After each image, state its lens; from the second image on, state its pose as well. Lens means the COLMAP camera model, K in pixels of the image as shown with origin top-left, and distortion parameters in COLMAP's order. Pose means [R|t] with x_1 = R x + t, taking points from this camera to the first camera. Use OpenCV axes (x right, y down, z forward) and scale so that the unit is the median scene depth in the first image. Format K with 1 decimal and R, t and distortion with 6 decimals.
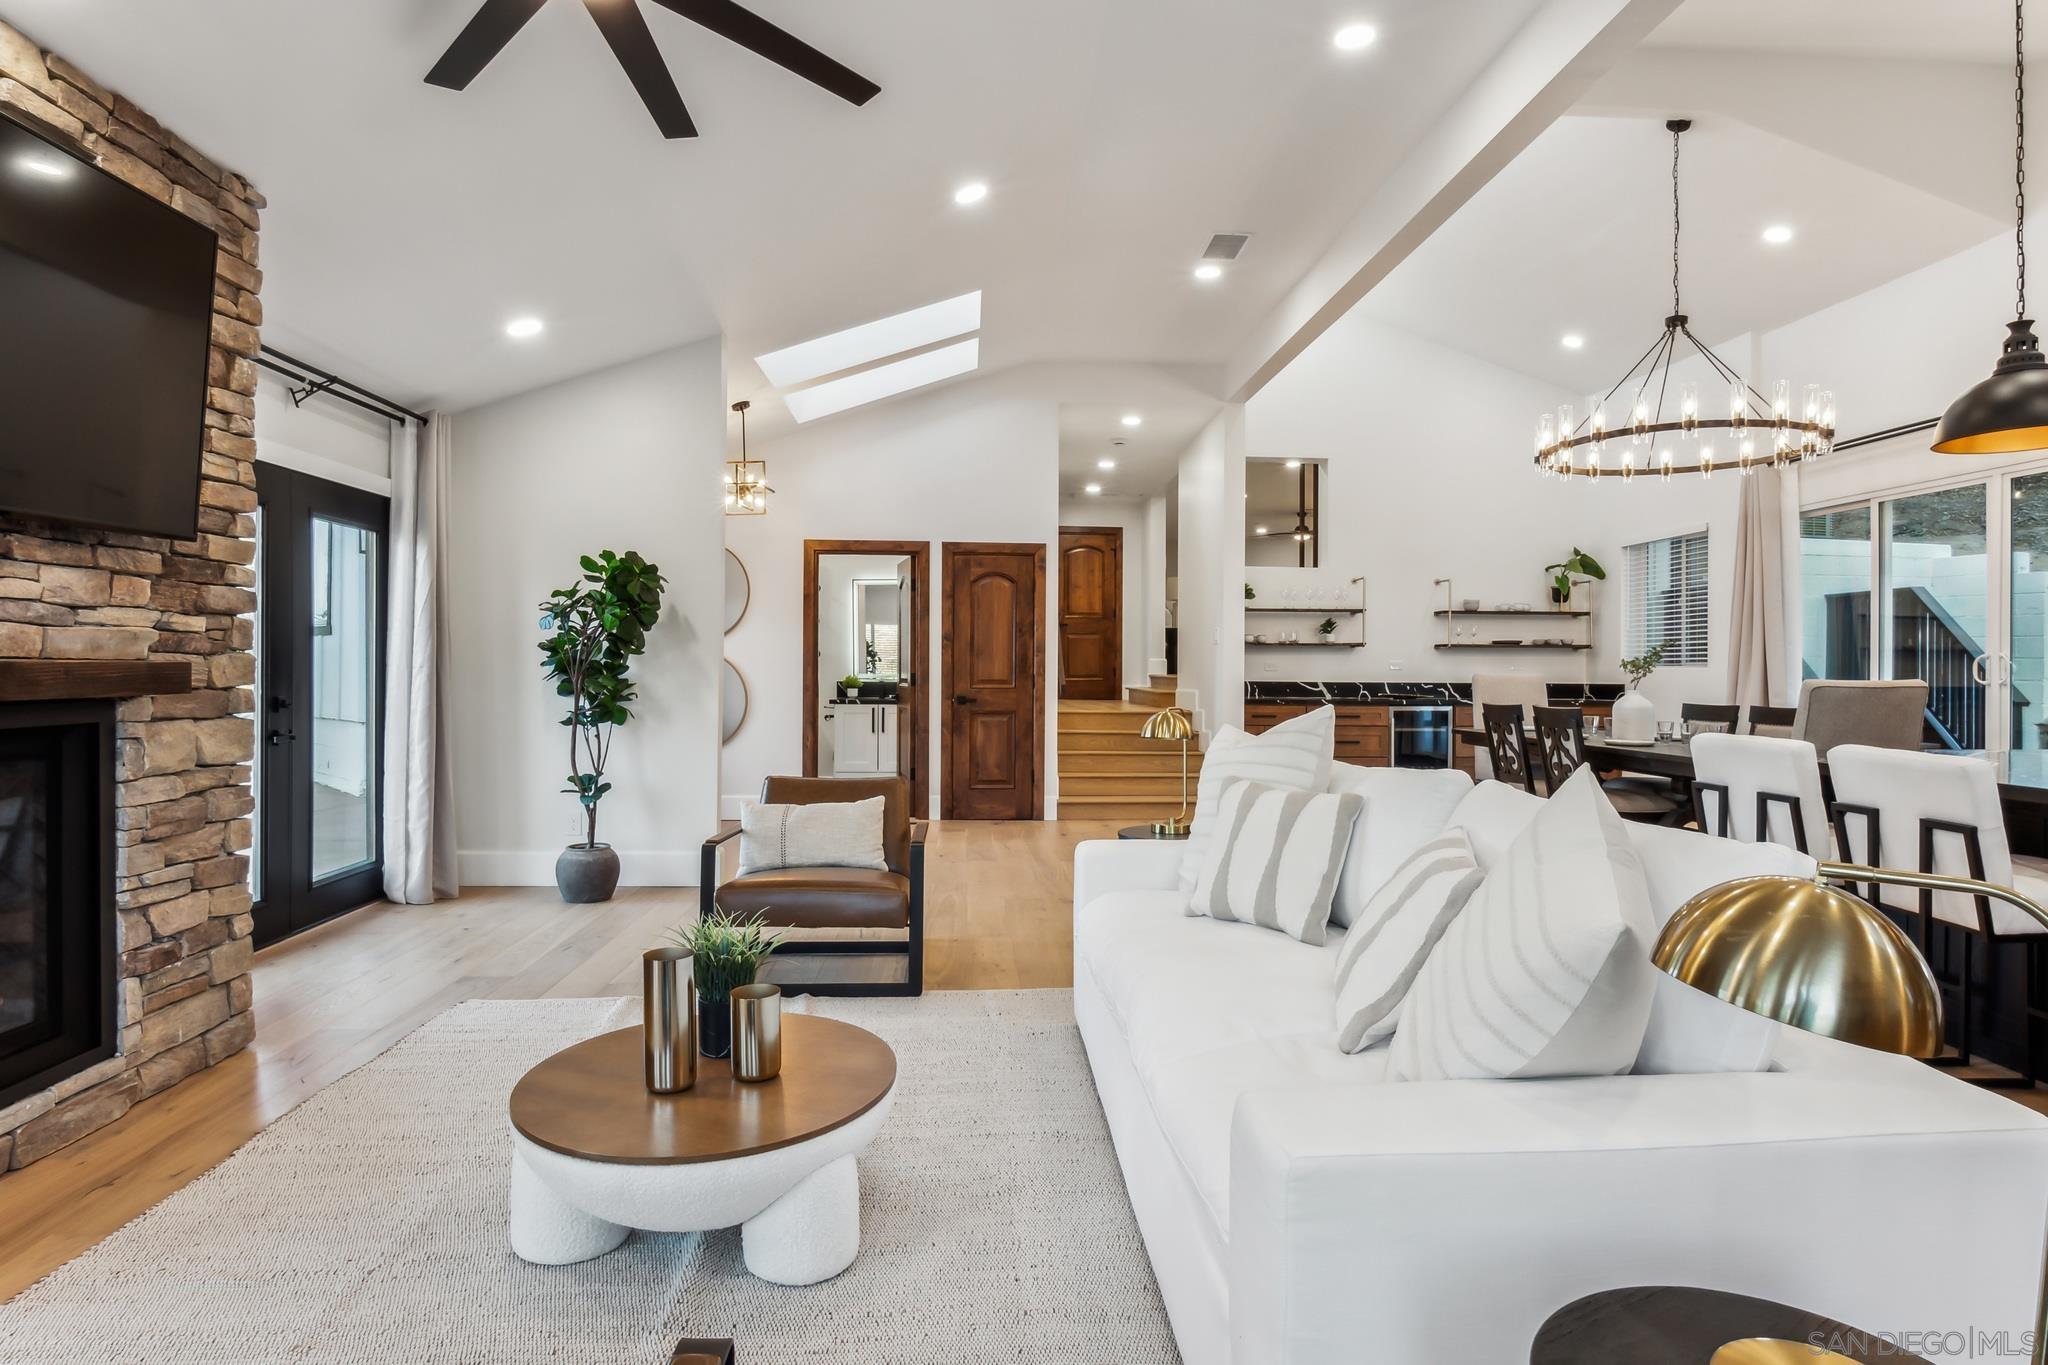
lens RADIAL K [[1111.2, 0, 1030.8], [0, 1111.2, 668.7], [0, 0, 1]] dist [-0.033266, 0.007724]
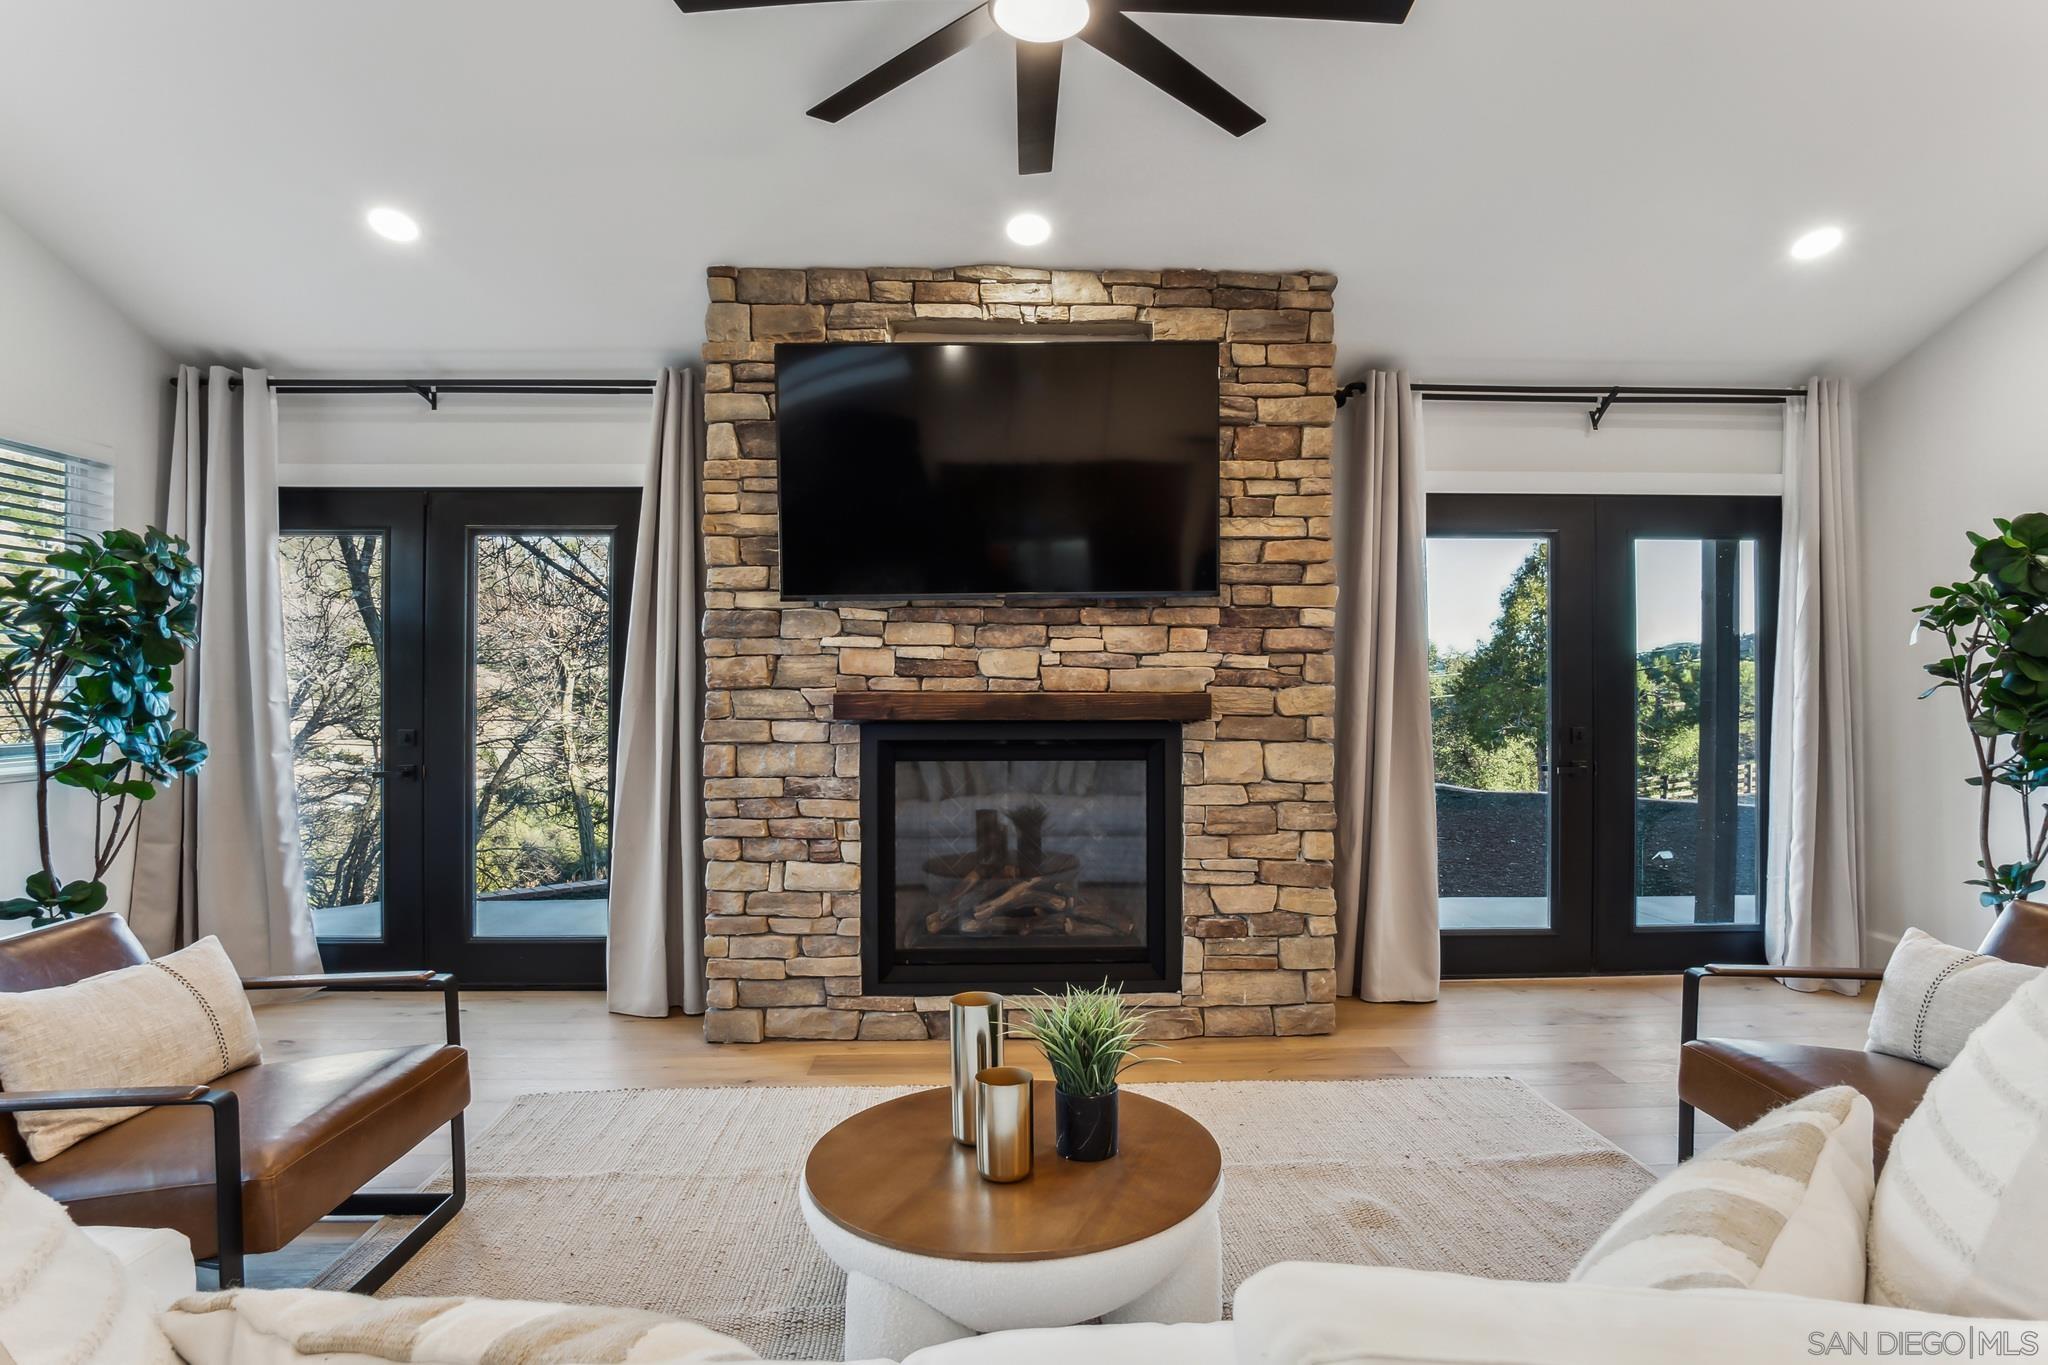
lens RADIAL K [[1111.2, 0, 1030.8], [0, 1111.2, 680.0], [0, 0, 1]] dist [-0.033266, 0.007724]
pose [[-0.033770, -0.012533, -0.999351, 0.227609], [-0.002401, 0.999919, -0.012459, -0.002653], [0.999427, 0.001979, -0.033798, 0.384144]]
